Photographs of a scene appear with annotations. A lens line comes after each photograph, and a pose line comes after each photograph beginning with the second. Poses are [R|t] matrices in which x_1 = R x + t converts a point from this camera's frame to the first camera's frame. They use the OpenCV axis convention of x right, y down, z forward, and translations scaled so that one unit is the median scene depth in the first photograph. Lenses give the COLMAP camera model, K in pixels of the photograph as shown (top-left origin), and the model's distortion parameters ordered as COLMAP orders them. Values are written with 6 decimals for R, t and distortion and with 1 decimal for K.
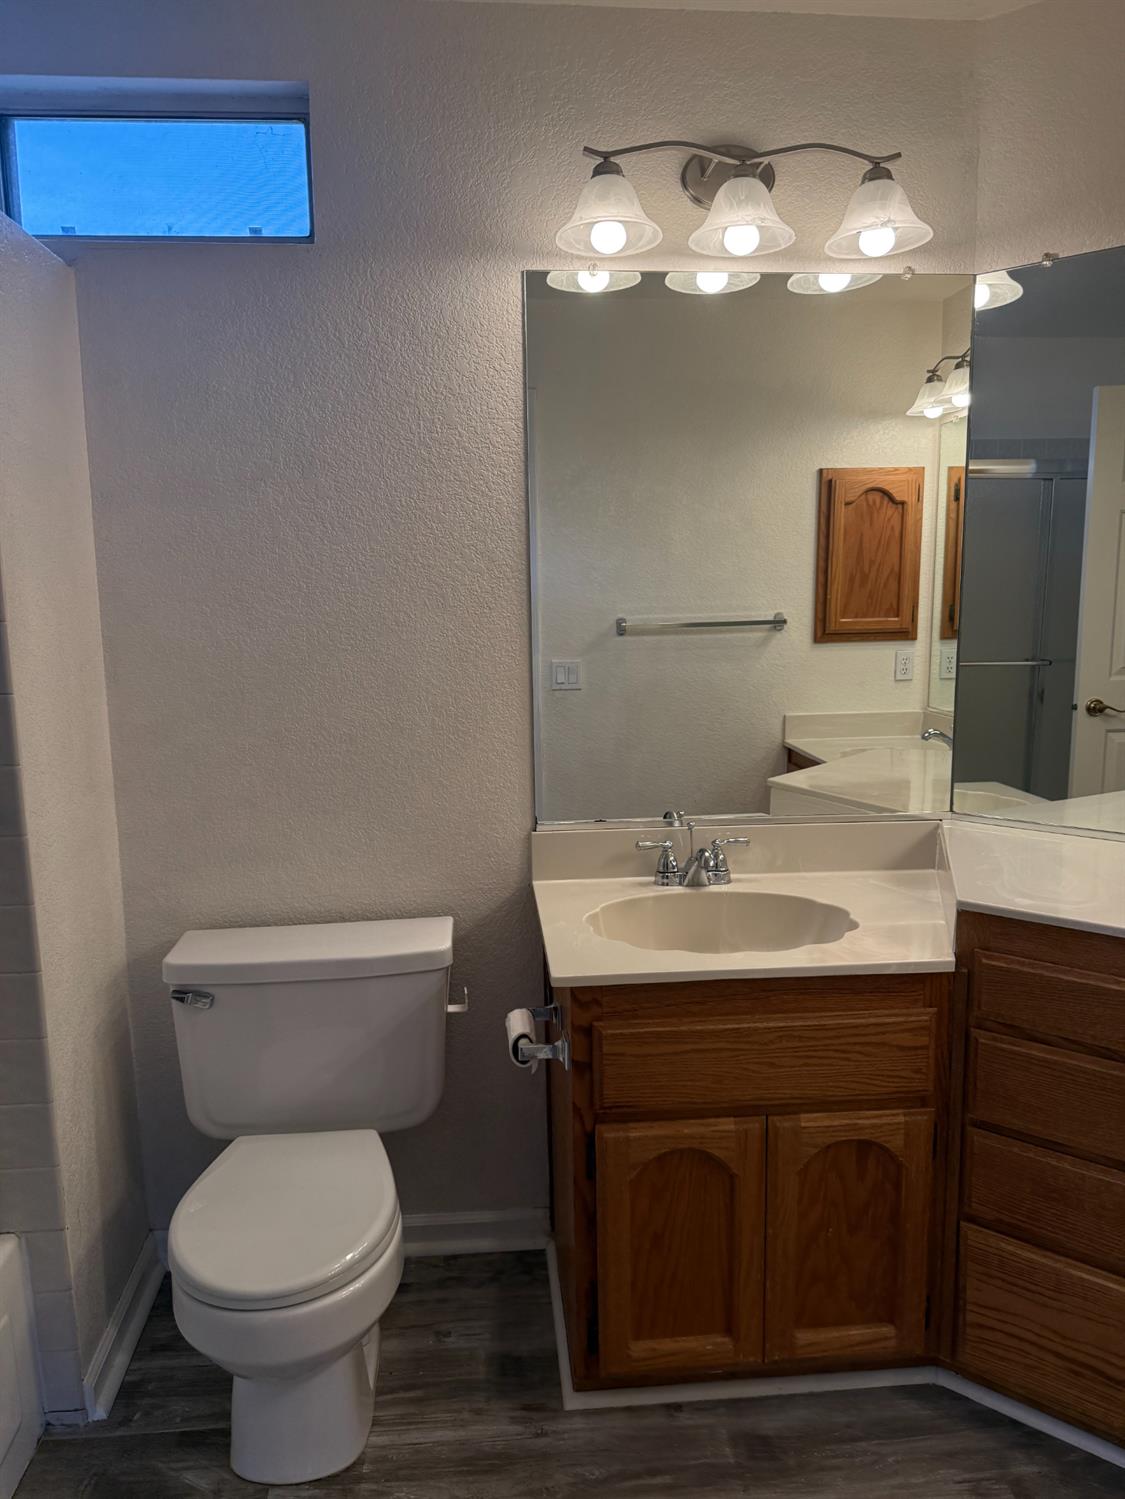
lens RADIAL K [[1032.3, 0, 562.5], [0, 1032.3, 749.5], [0, 0, 1]] dist [0.148927, -0.185062]
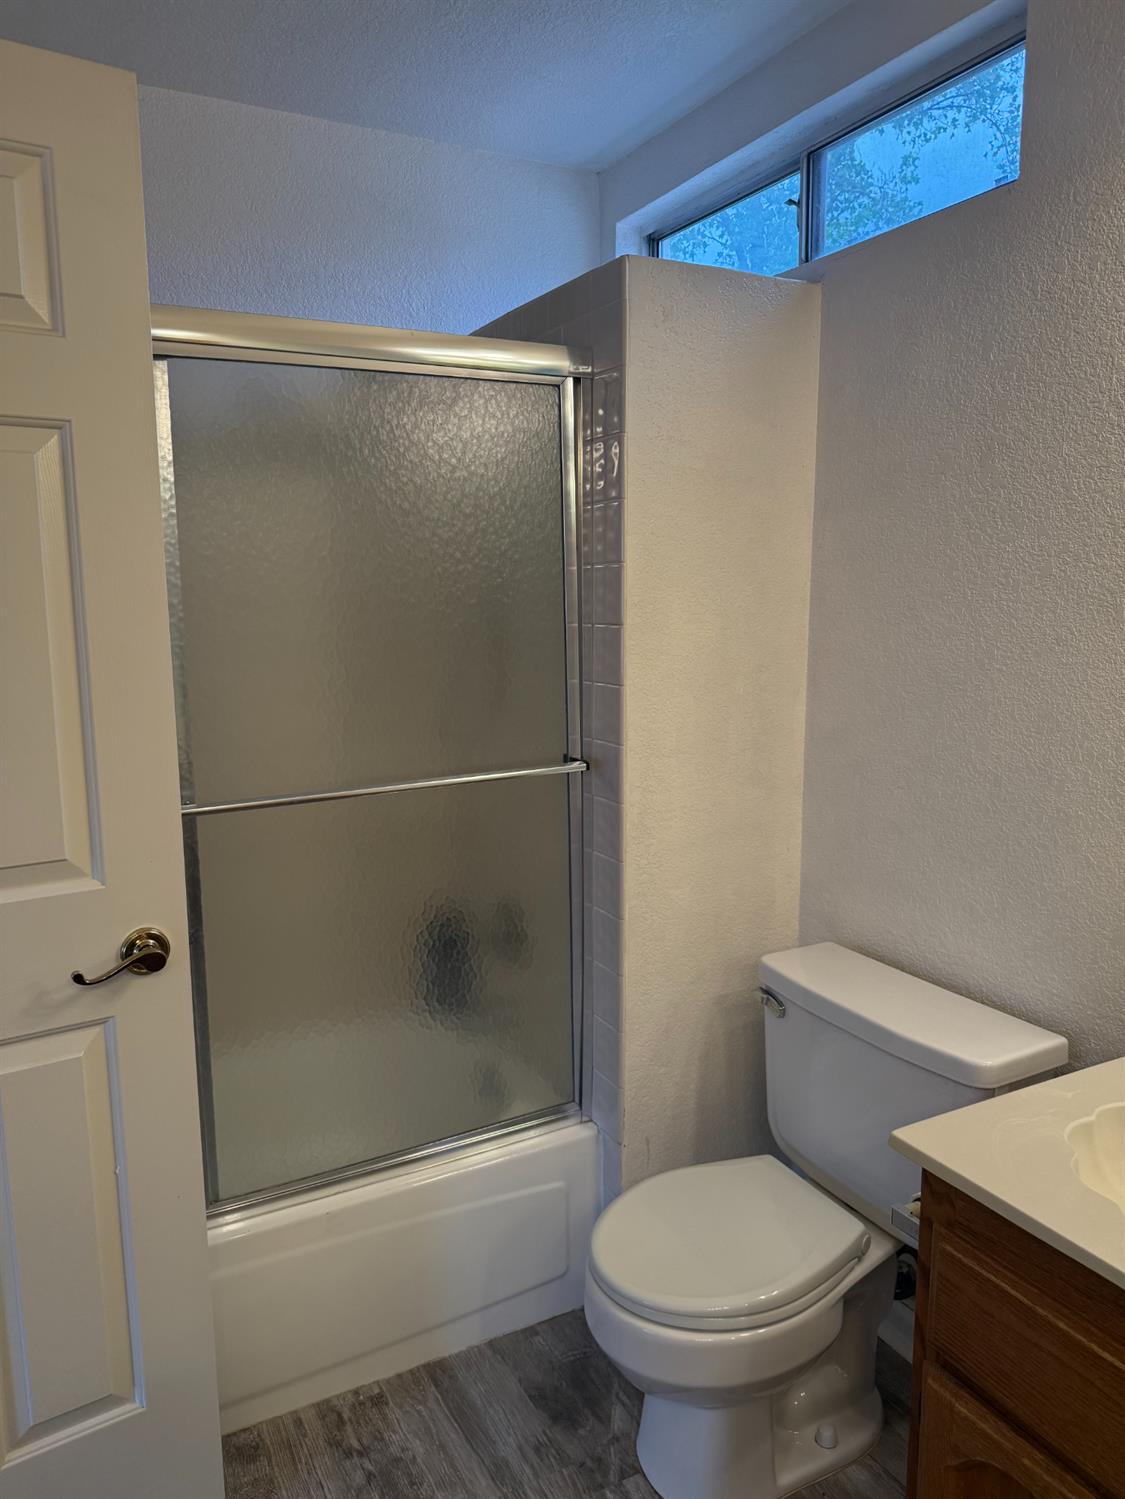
lens RADIAL K [[1051.6, 0, 562.5], [0, 1051.6, 749.5], [0, 0, 1]] dist [0.041268, -0.049253]
pose [[0.407590, 0.151830, -0.900454, 0.438063], [-0.141553, 0.984666, 0.101955, -0.076077], [0.902127, 0.085906, 0.422832, 0.368954]]
